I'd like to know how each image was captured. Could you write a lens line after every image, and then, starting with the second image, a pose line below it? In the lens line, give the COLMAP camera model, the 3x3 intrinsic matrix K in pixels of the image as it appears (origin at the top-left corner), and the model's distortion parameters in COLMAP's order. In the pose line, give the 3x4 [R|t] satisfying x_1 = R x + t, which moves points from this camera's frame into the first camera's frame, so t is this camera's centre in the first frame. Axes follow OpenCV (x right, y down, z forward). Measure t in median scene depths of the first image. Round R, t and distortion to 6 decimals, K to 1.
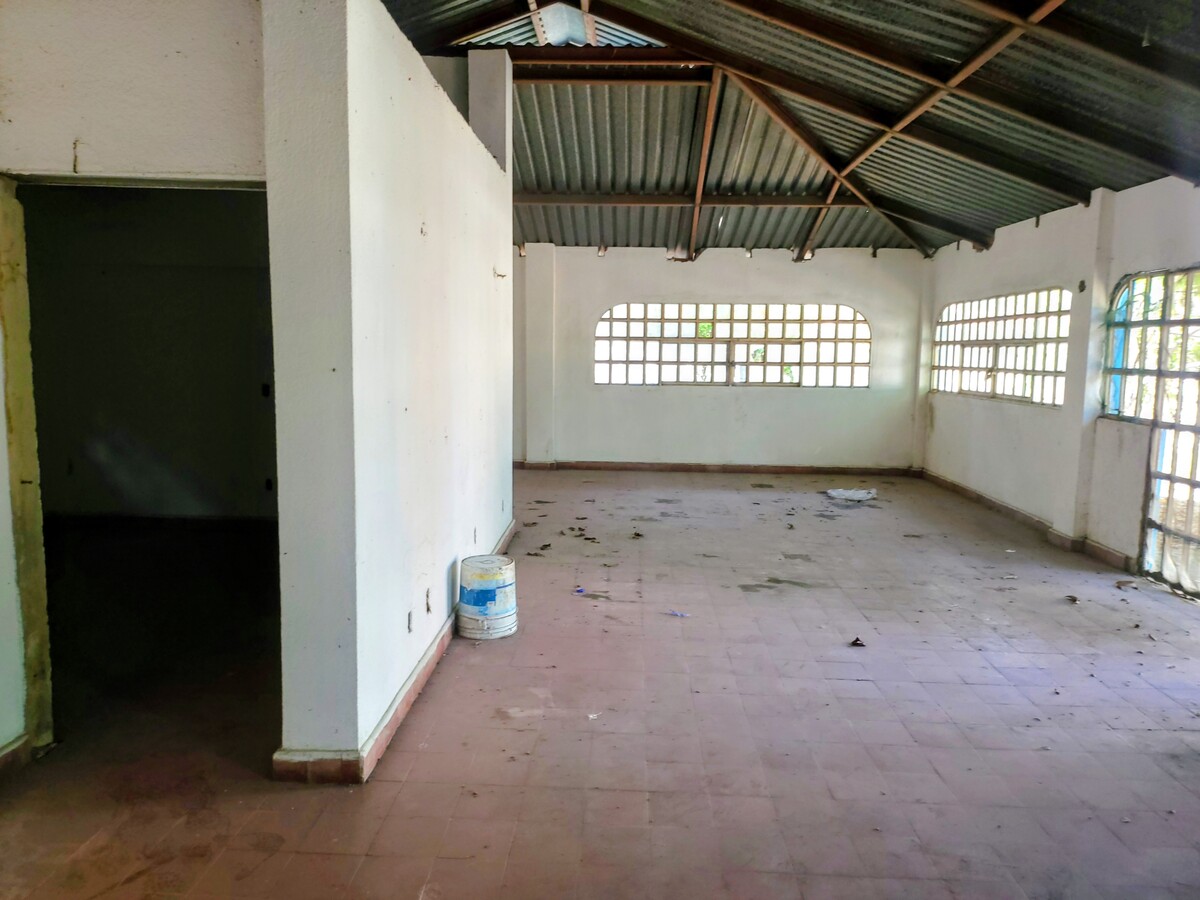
lens RADIAL K [[826.0, 0, 600.0], [0, 826.0, 450.0], [0, 0, 1]] dist [0.004426, -0.004308]
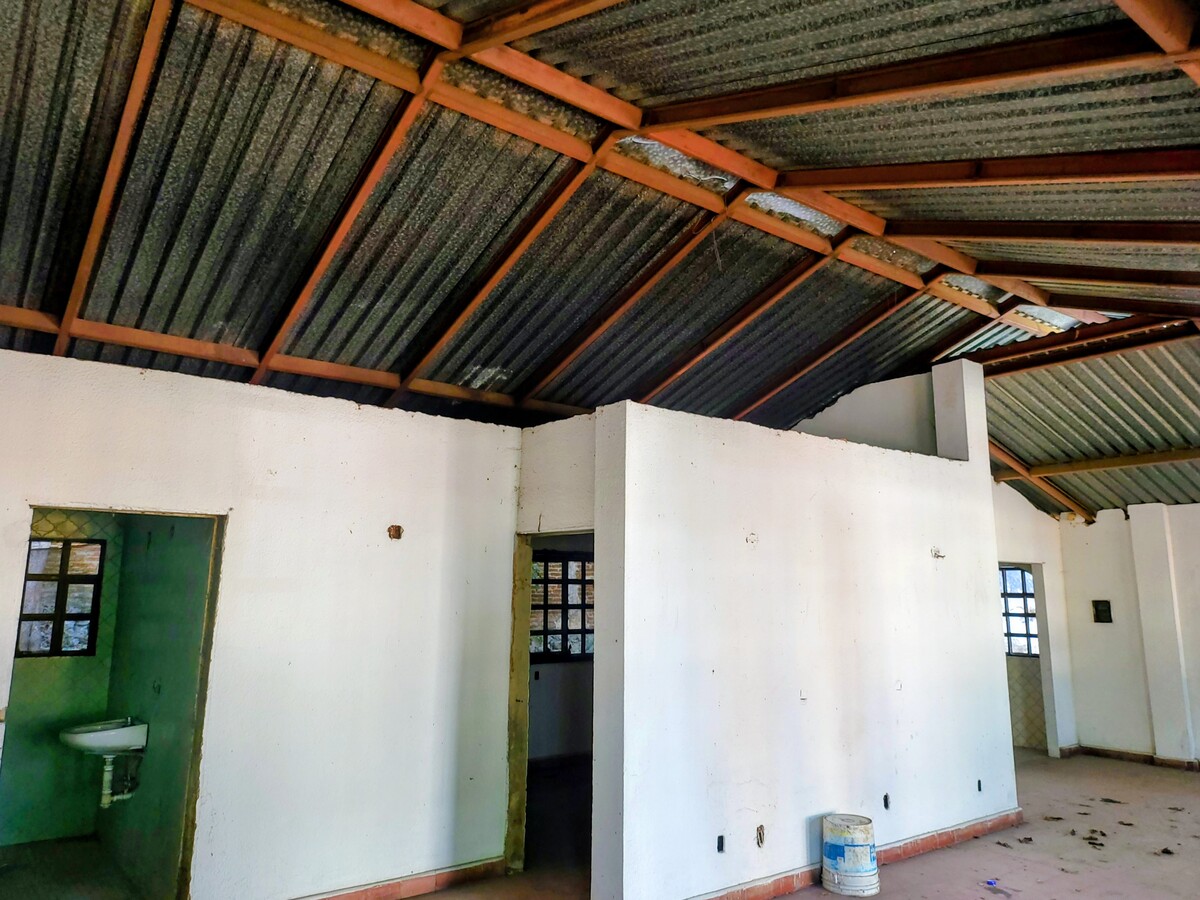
lens RADIAL K [[826.0, 0, 600.0], [0, 826.0, 450.0], [0, 0, 1]] dist [0.004426, -0.004308]
pose [[0.648602, -0.144361, -0.747312, 0.802795], [-0.096144, 0.958444, -0.268591, -0.017341], [0.755031, 0.246058, 0.607769, -0.083382]]
